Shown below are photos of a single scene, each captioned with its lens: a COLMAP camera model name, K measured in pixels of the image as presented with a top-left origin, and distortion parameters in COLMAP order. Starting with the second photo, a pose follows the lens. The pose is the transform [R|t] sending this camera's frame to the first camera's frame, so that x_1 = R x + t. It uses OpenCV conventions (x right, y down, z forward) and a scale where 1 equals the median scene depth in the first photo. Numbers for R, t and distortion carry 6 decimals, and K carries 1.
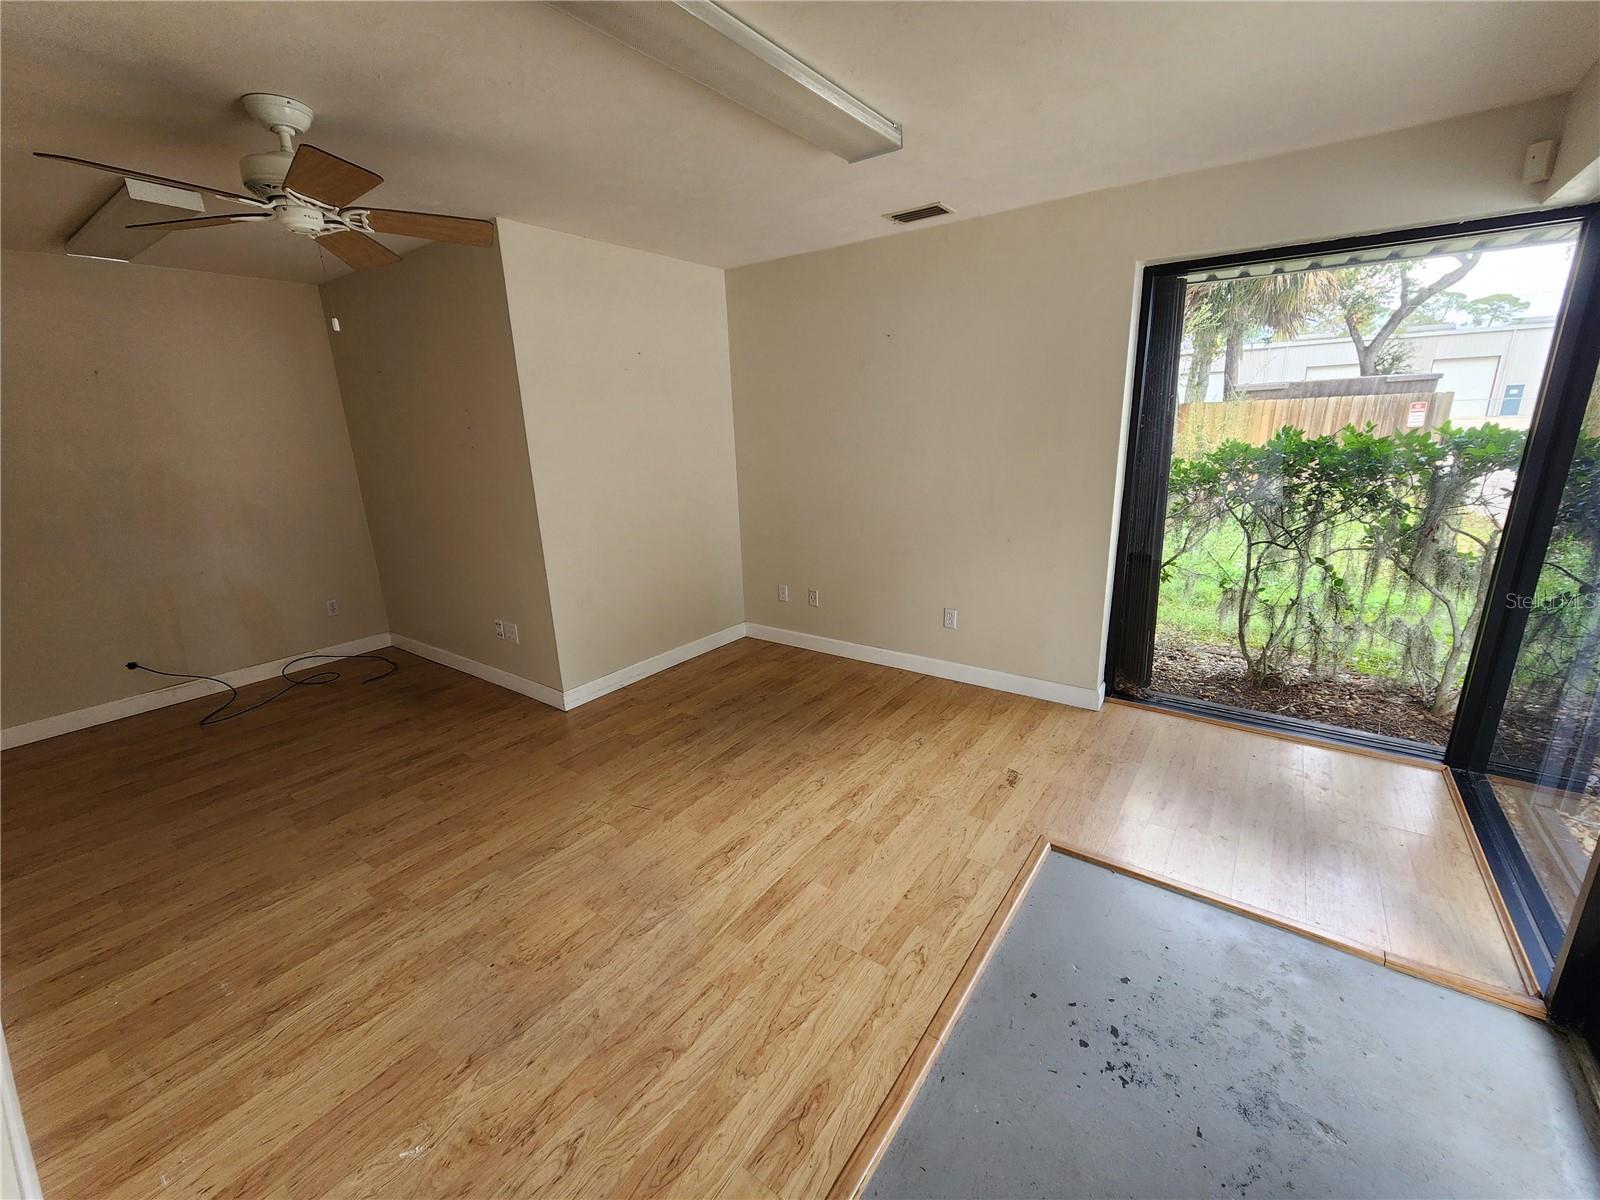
lens RADIAL K [[658.3, 0, 798.3], [0, 658.3, 592.2], [0, 0, 1]] dist [0.002518, -0.001126]
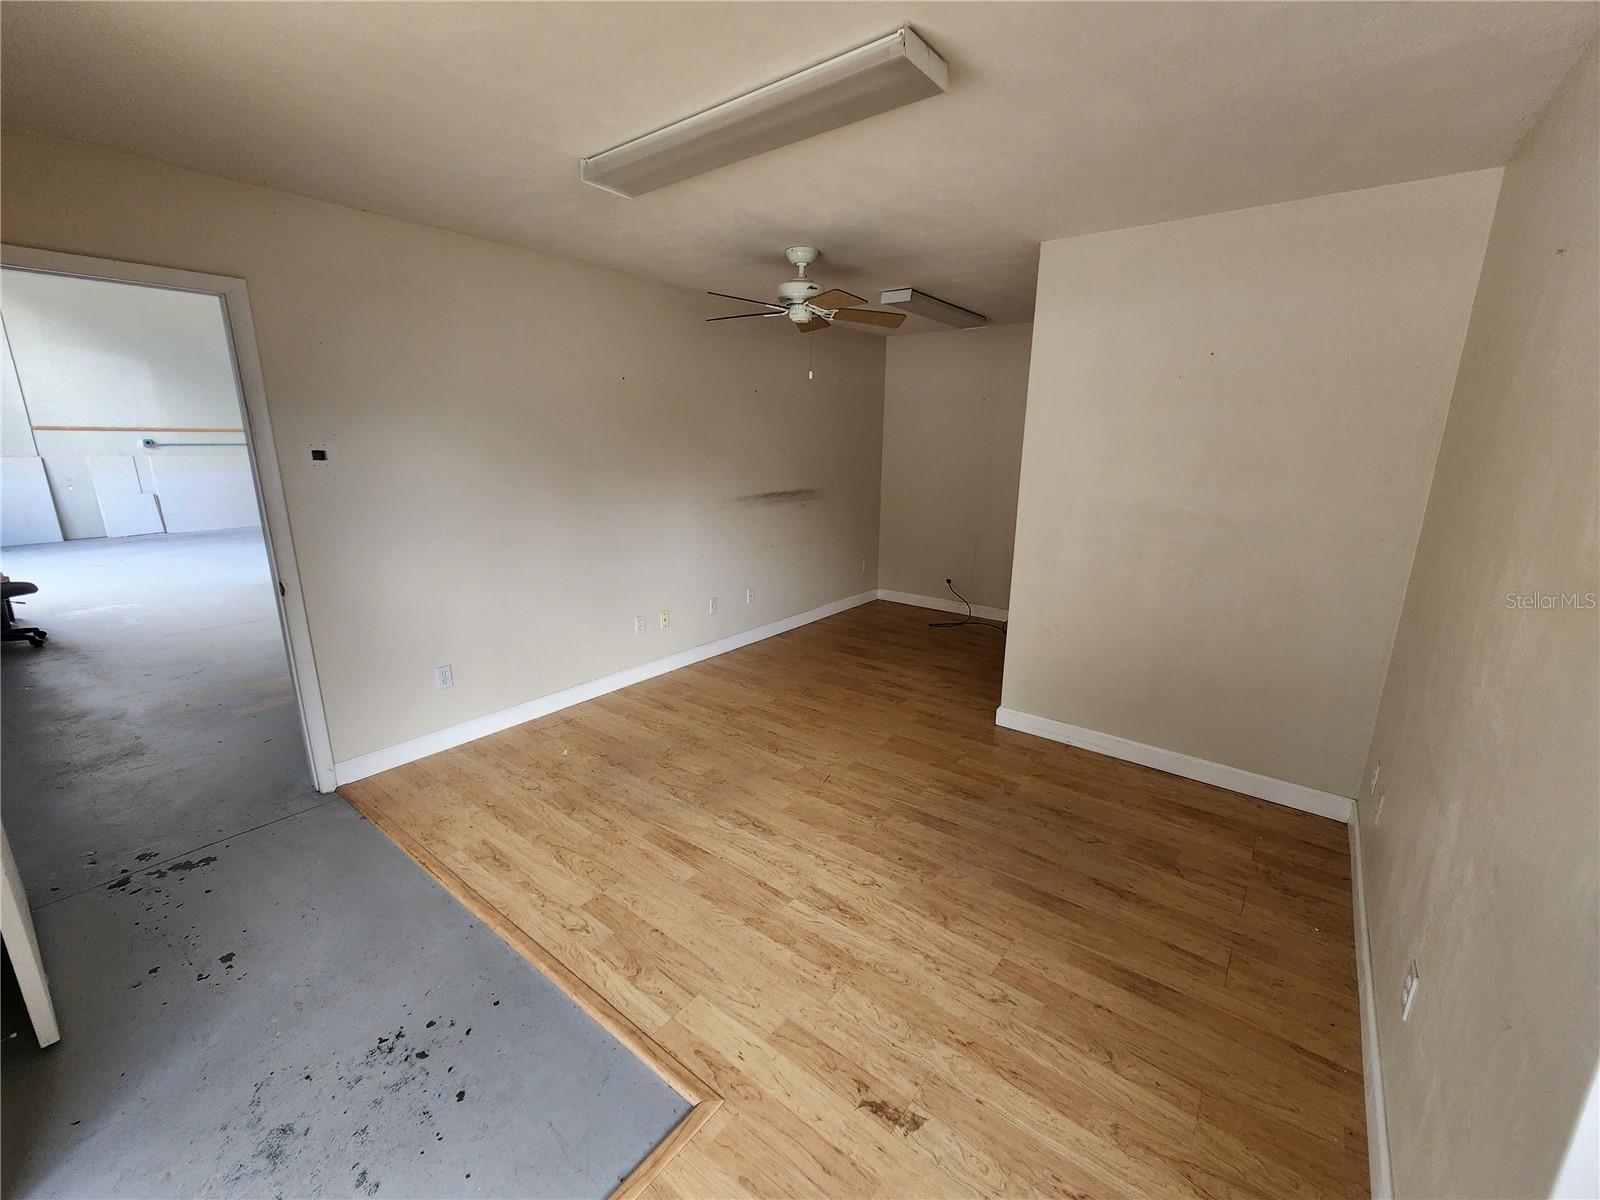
lens RADIAL K [[658.3, 0, 808.5], [0, 658.3, 603.7], [0, 0, 1]] dist [0.002518, -0.001126]
pose [[-0.025757, 0.276231, -0.960746, 0.924404], [-0.263296, 0.925256, 0.273086, -0.307215], [0.964371, 0.259994, 0.048899, 0.993636]]
